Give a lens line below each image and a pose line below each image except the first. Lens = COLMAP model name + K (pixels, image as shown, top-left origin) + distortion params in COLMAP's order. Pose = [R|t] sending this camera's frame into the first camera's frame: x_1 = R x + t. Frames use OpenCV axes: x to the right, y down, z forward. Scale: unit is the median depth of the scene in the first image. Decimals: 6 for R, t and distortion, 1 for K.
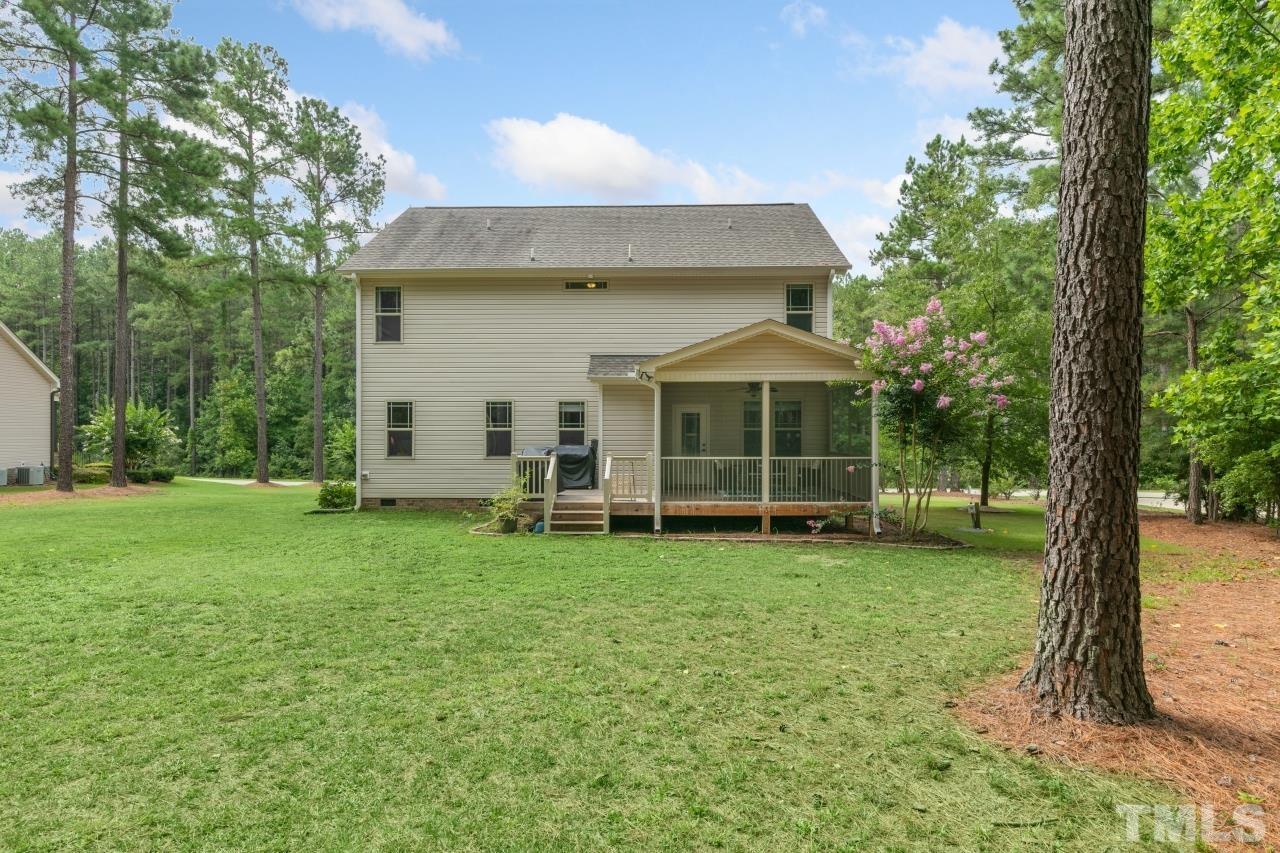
lens RADIAL K [[645.6, 0, 640.4], [0, 645.6, 425.3], [0, 0, 1]] dist [0.002712, -0.000060]
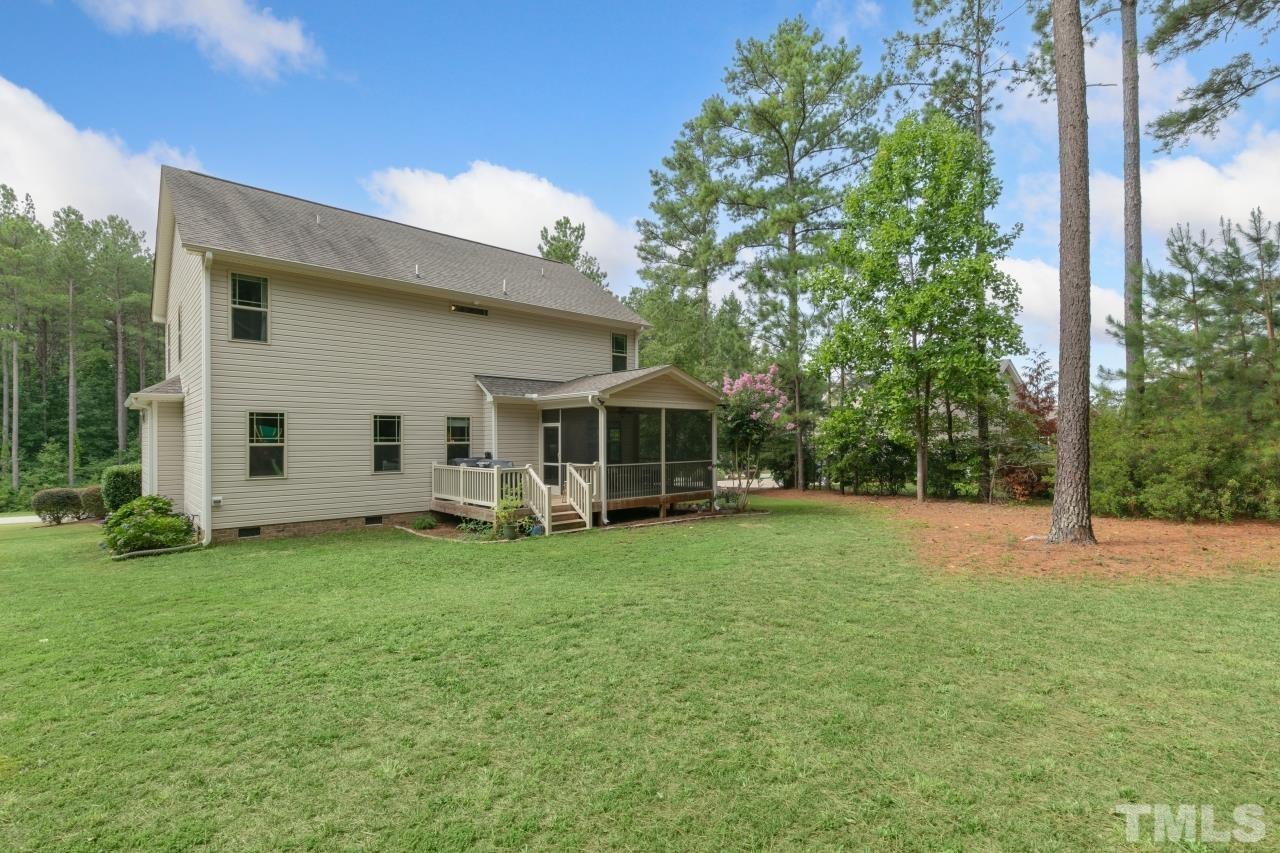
lens RADIAL K [[585.2, 0, 641.2], [0, 585.2, 431.5], [0, 0, 1]] dist [0.001047, 0.000191]
pose [[0.718387, 0.007493, 0.695604, -0.560937], [0.000336, 0.999938, -0.011118, -0.002404], [-0.695644, 0.008221, 0.718340, 0.098185]]
